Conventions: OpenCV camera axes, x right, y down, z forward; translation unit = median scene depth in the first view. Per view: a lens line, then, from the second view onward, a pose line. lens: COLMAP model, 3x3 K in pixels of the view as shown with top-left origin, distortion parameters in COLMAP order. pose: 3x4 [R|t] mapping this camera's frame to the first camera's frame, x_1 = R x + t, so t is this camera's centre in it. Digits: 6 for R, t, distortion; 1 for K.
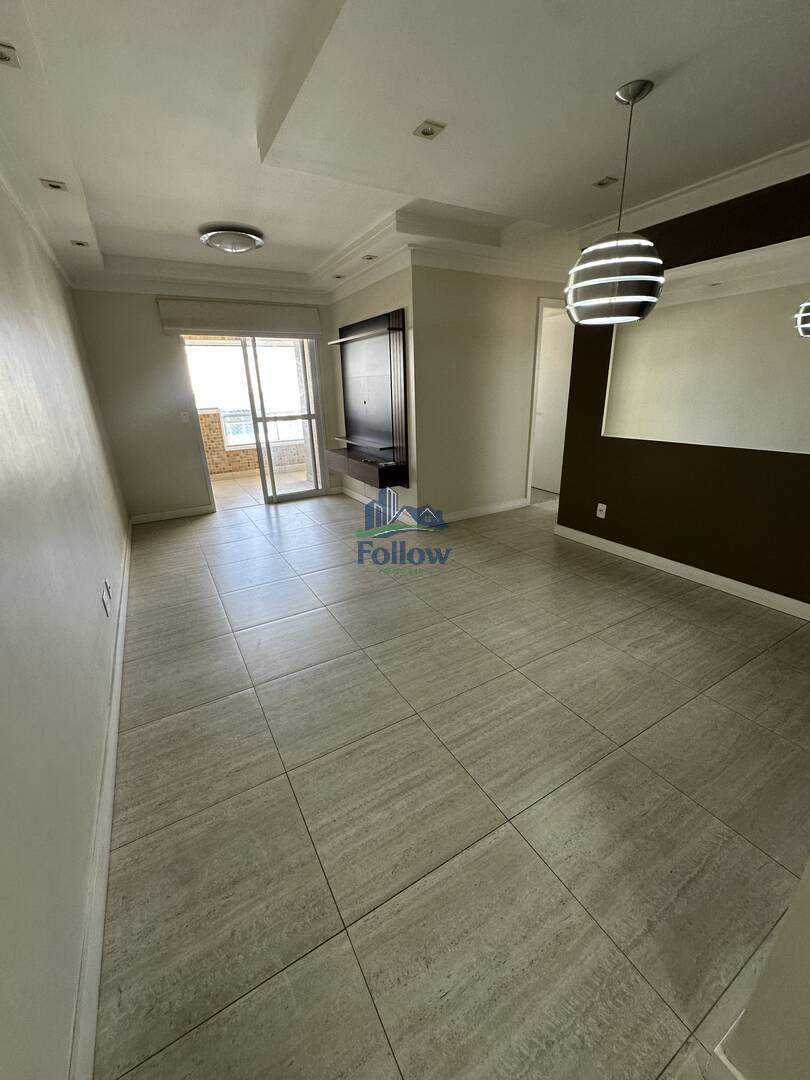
lens RADIAL K [[432.9, 0, 408.7], [0, 432.9, 542.7], [0, 0, 1]] dist [-0.003050, 0.000435]
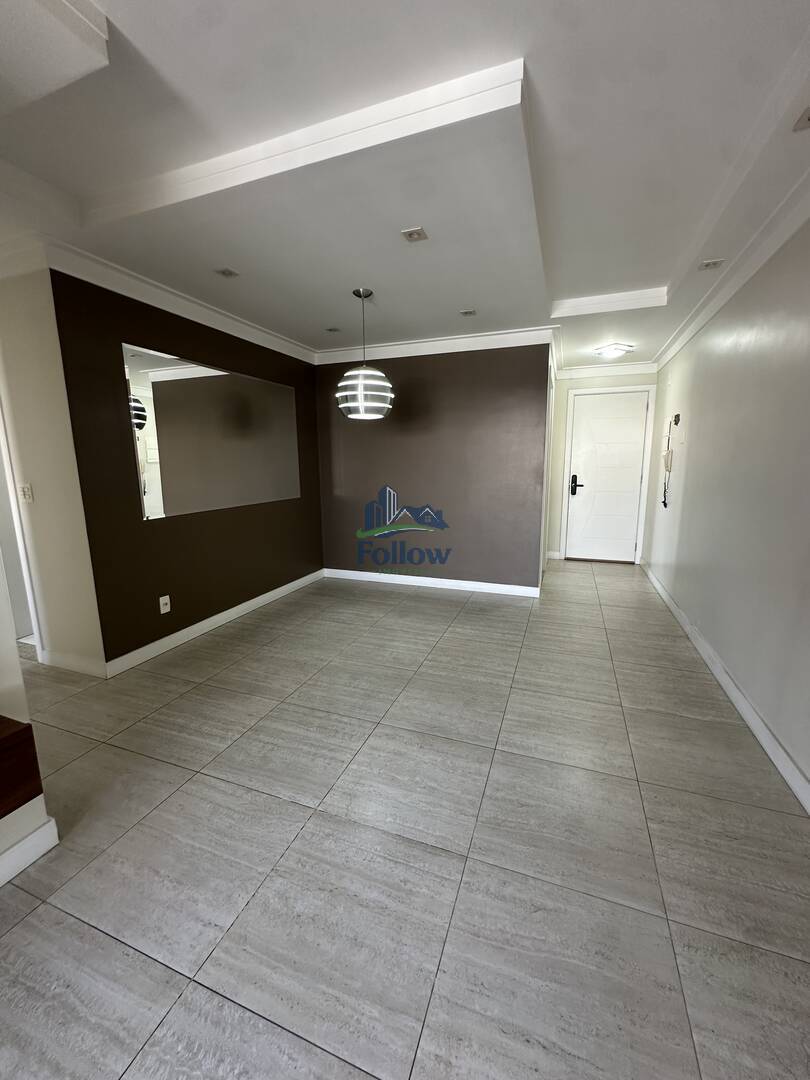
lens RADIAL K [[432.9, 0, 407.2], [0, 432.9, 538.8], [0, 0, 1]] dist [-0.003050, 0.000435]
pose [[-0.635514, -0.100913, 0.765466, -0.457567], [0.288480, 0.888583, 0.356649, -0.333661], [-0.716171, 0.447478, -0.535596, 1.011362]]
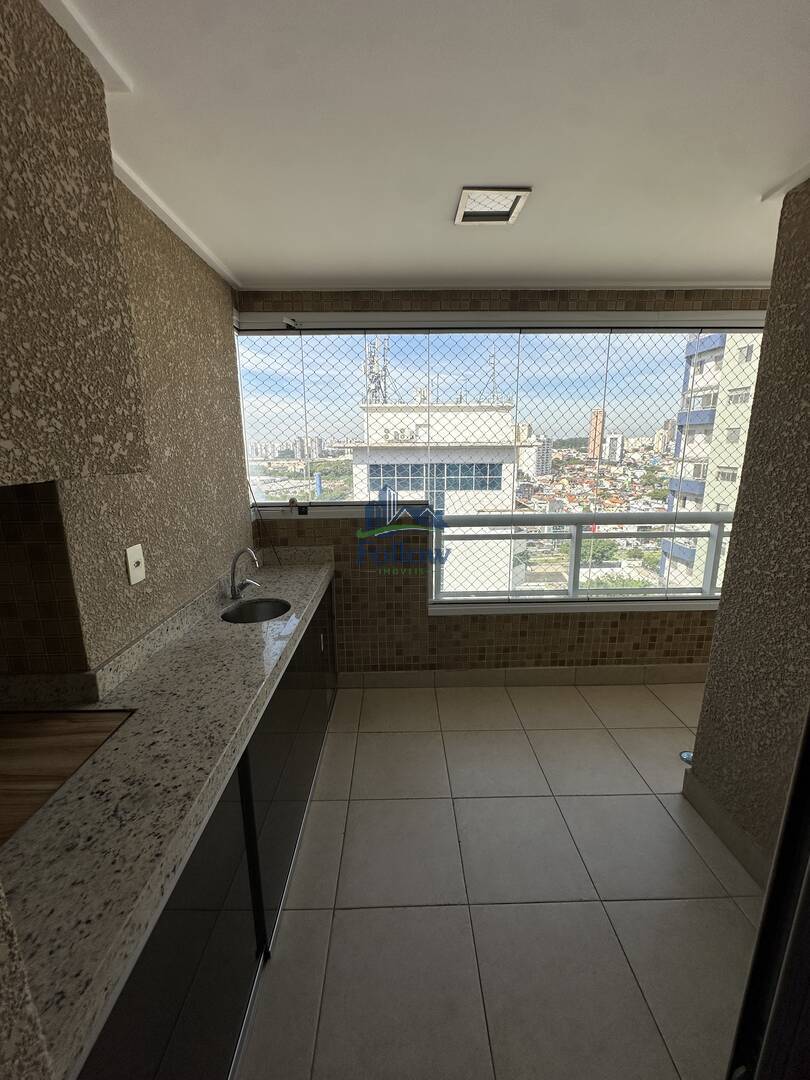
lens RADIAL K [[432.9, 0, 406.3], [0, 432.9, 539.2], [0, 0, 1]] dist [-0.003050, 0.000435]
pose [[0.874780, 0.127865, -0.467345, -0.524266], [-0.182291, 0.980535, -0.072941, -0.461352], [0.448922, 0.149000, 0.881061, 1.249047]]
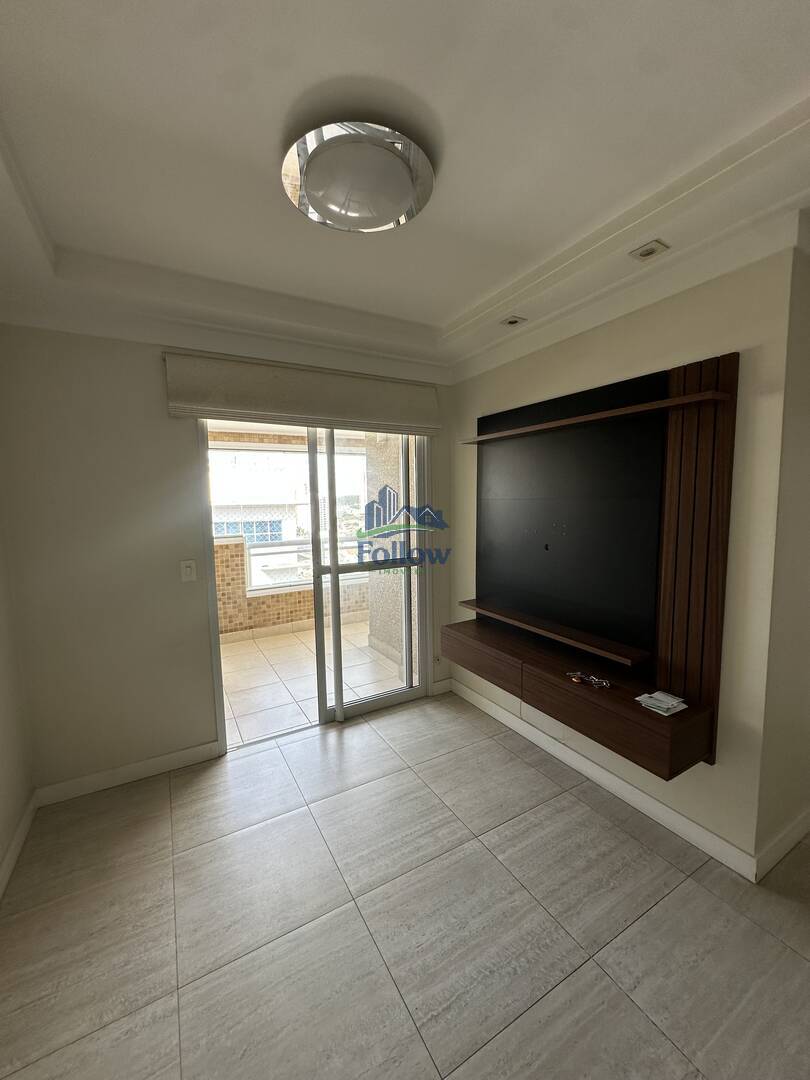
lens RADIAL K [[432.9, 0, 405.4], [0, 432.9, 541.1], [0, 0, 1]] dist [-0.003050, 0.000435]
pose [[0.999842, 0.014267, -0.010573, -0.331539], [-0.016428, 0.969237, -0.245581, -0.258695], [0.006744, 0.245716, 0.969318, 0.643369]]
